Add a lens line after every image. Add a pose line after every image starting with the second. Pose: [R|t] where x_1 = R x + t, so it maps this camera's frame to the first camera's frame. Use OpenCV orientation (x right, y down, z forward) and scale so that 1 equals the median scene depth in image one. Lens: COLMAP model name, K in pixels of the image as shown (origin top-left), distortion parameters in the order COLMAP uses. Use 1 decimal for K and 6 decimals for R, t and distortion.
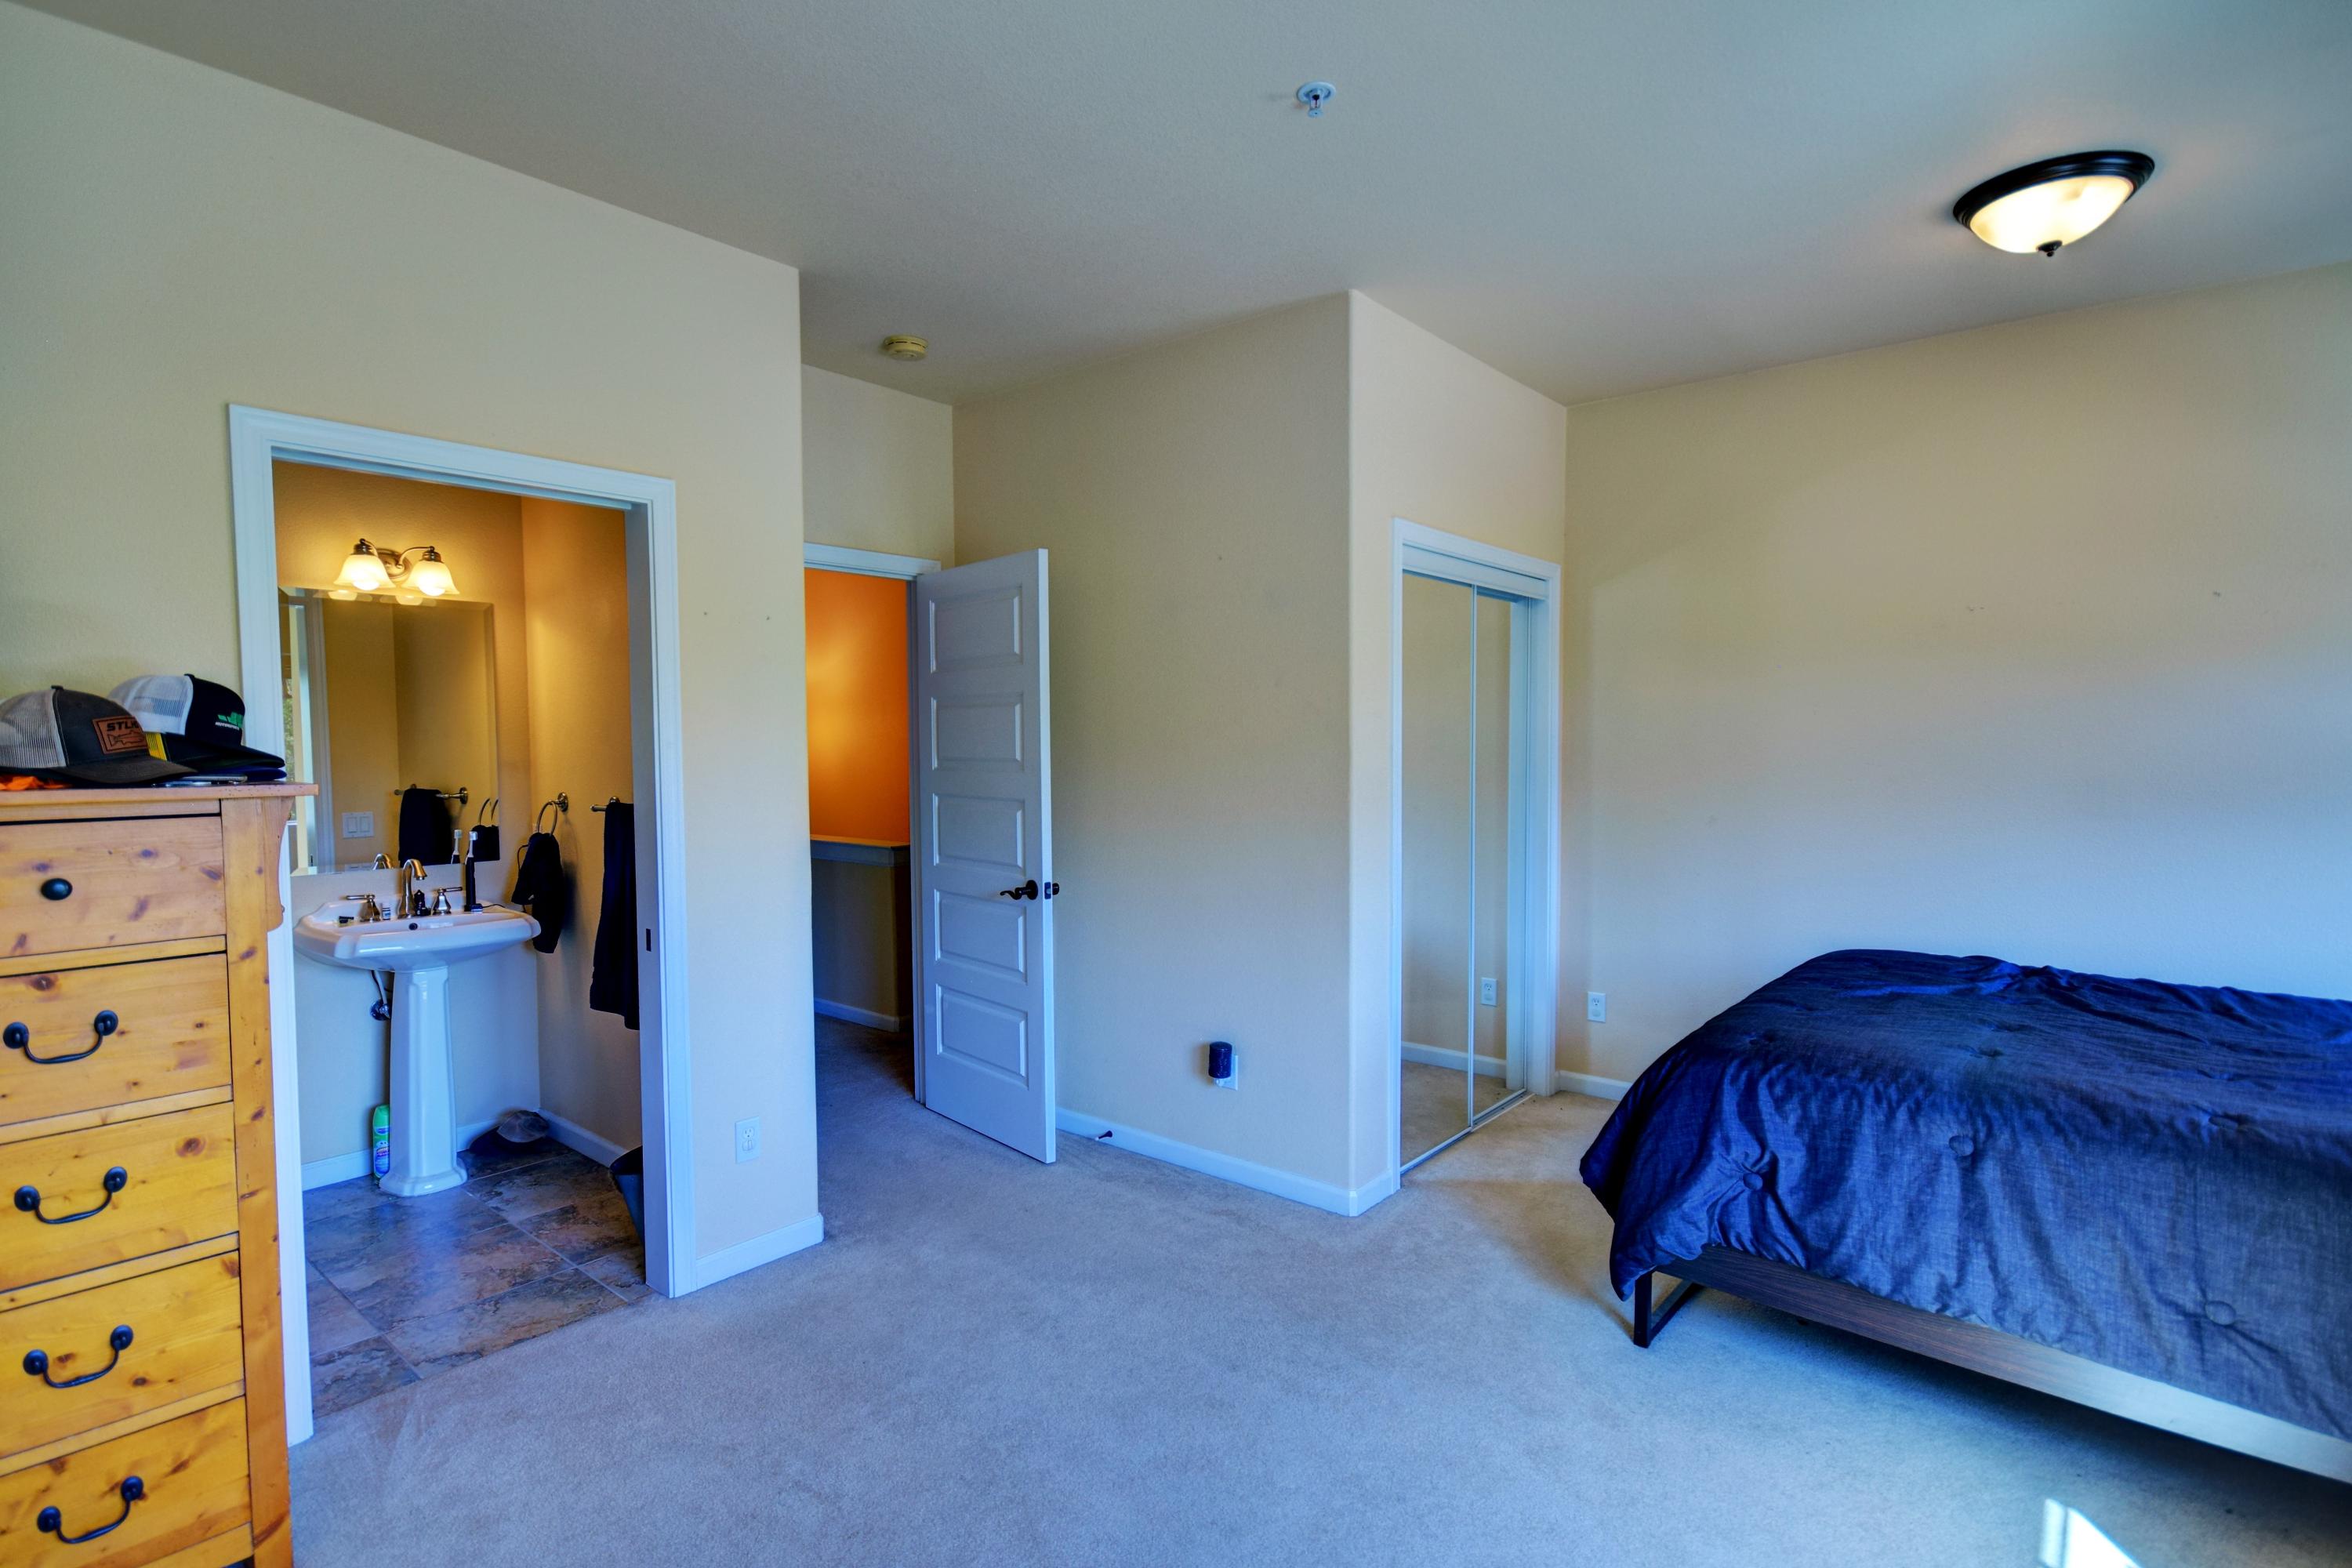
lens RADIAL K [[1155.7, 0, 1173.1], [0, 1155.7, 792.0], [0, 0, 1]] dist [-0.001339, 0.000729]
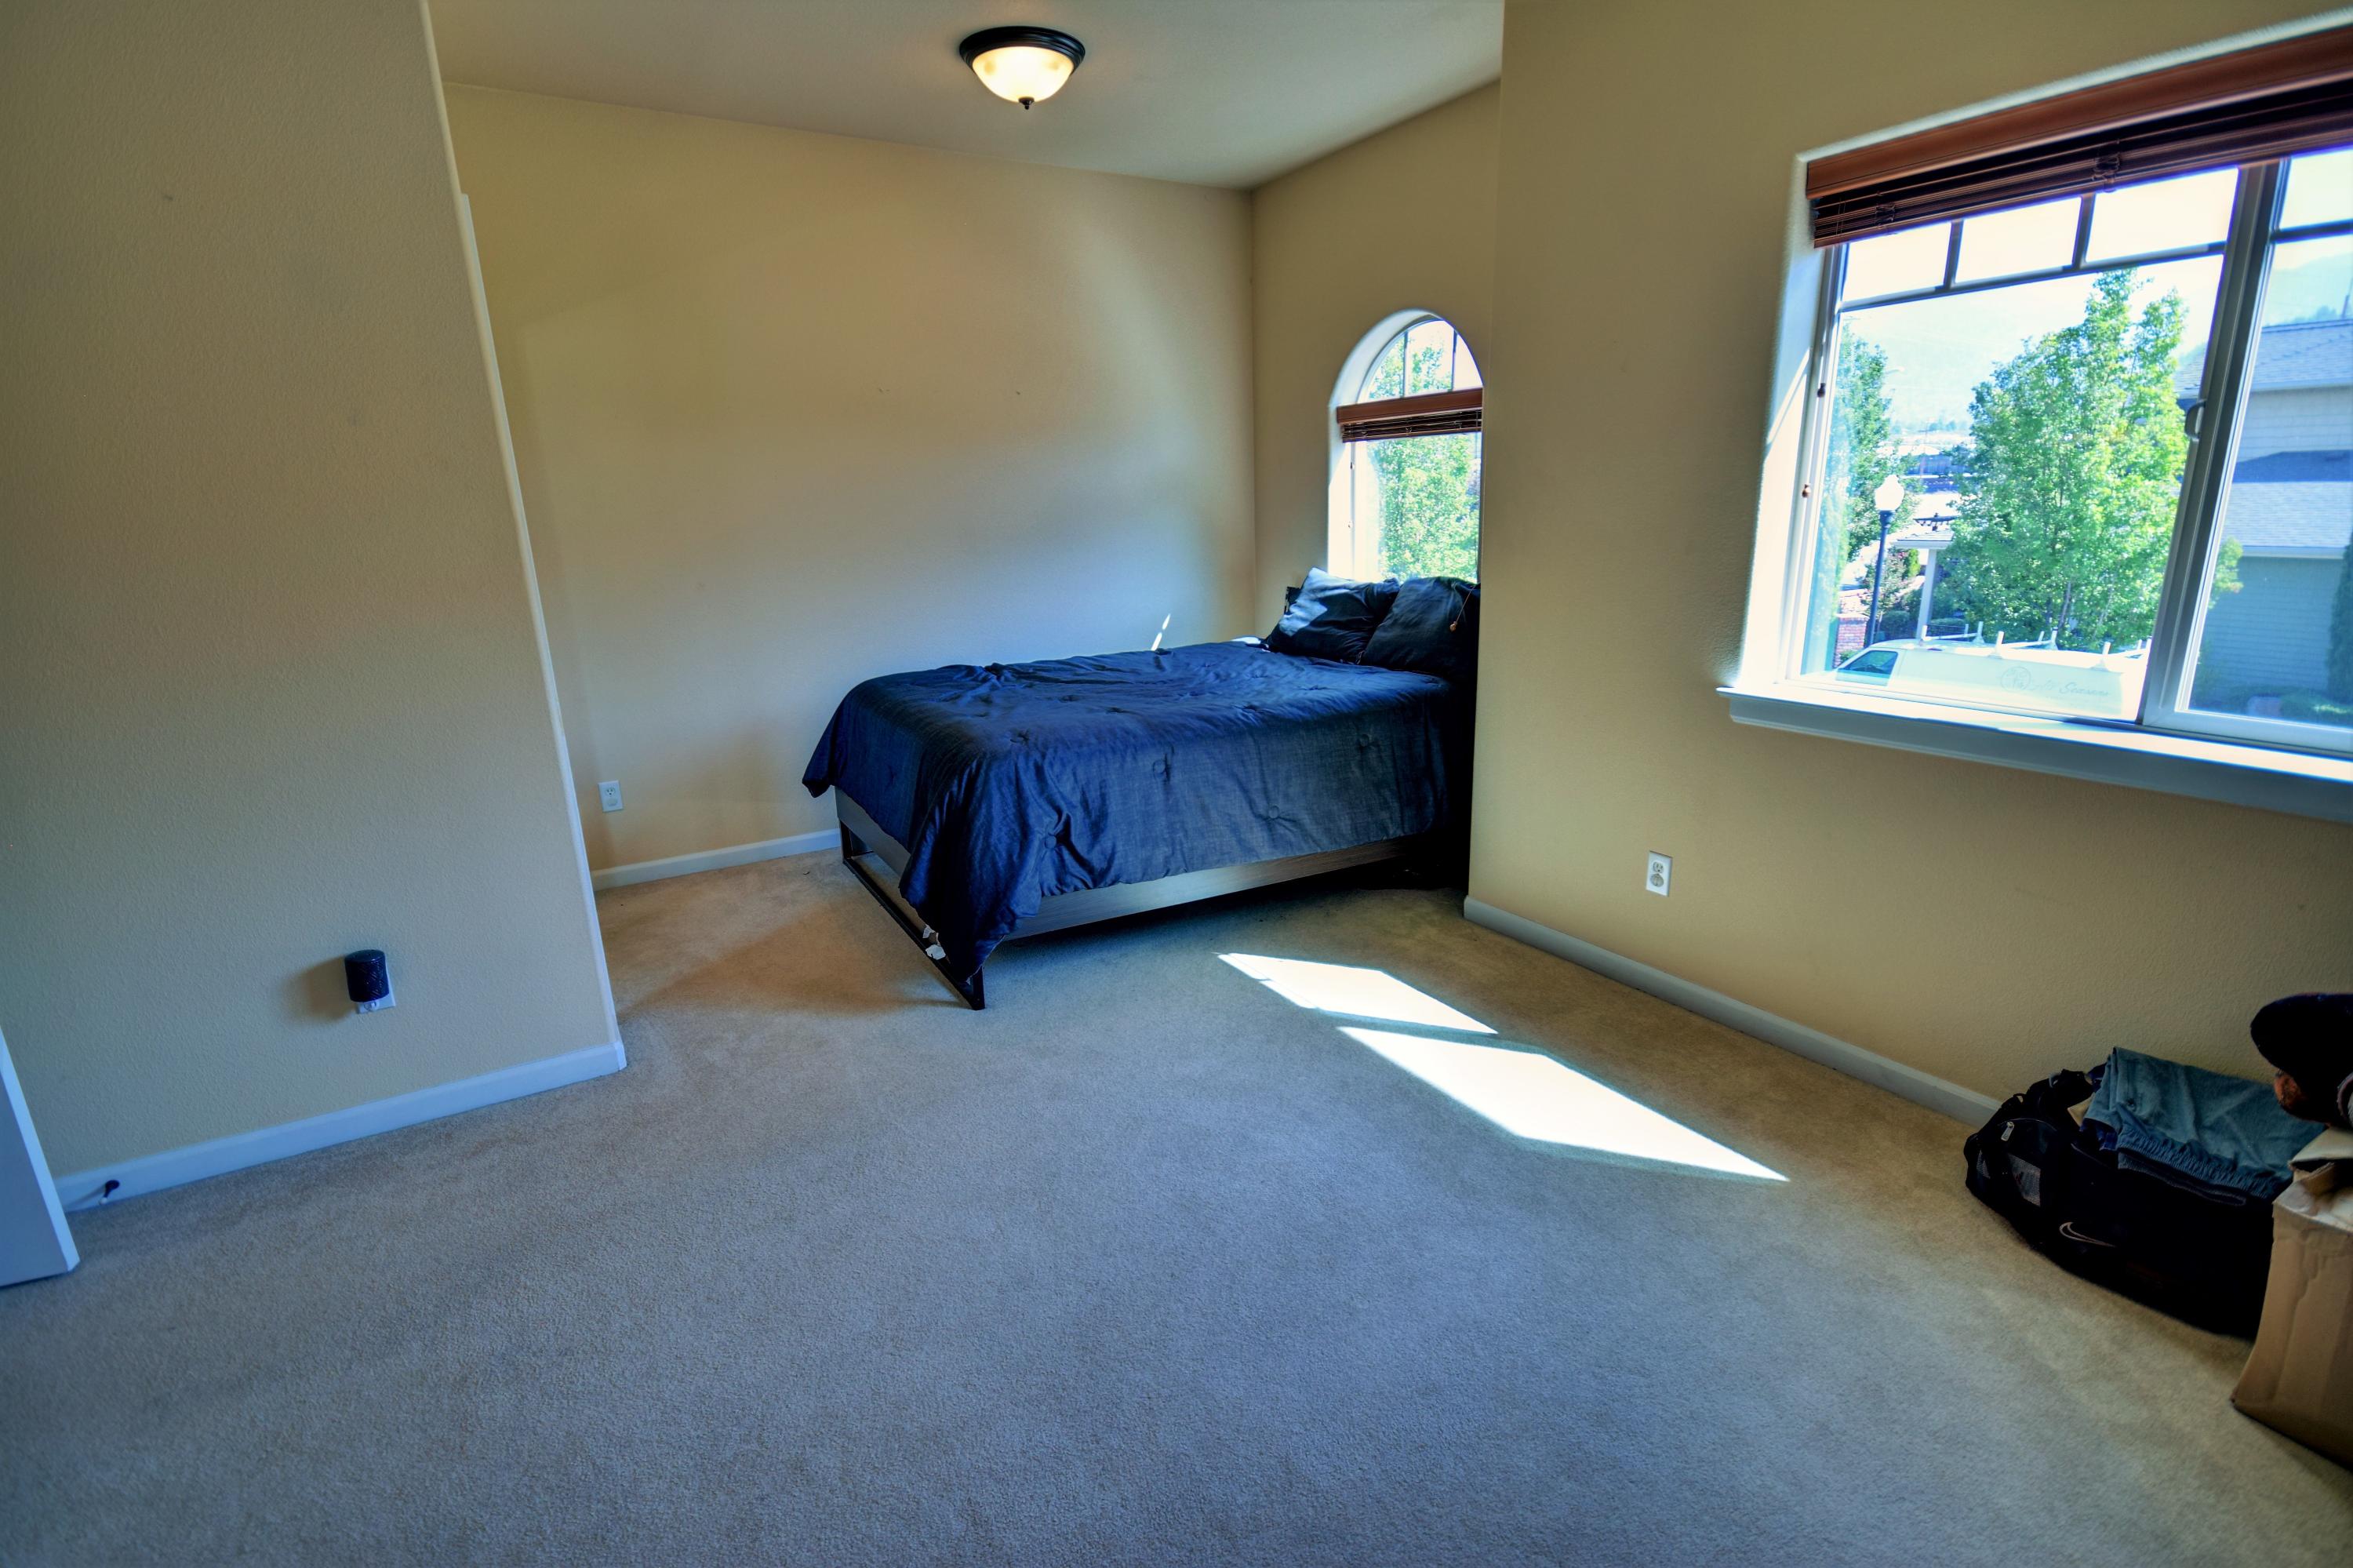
lens RADIAL K [[1107.9, 0, 1169.4], [0, 1107.9, 794.5], [0, 0, 1]] dist [-0.000274, 0.000084]
pose [[0.323390, -0.249398, 0.912808, -0.533933], [0.073714, 0.968351, 0.238458, -0.000276], [-0.943390, -0.009828, 0.331540, 0.431704]]
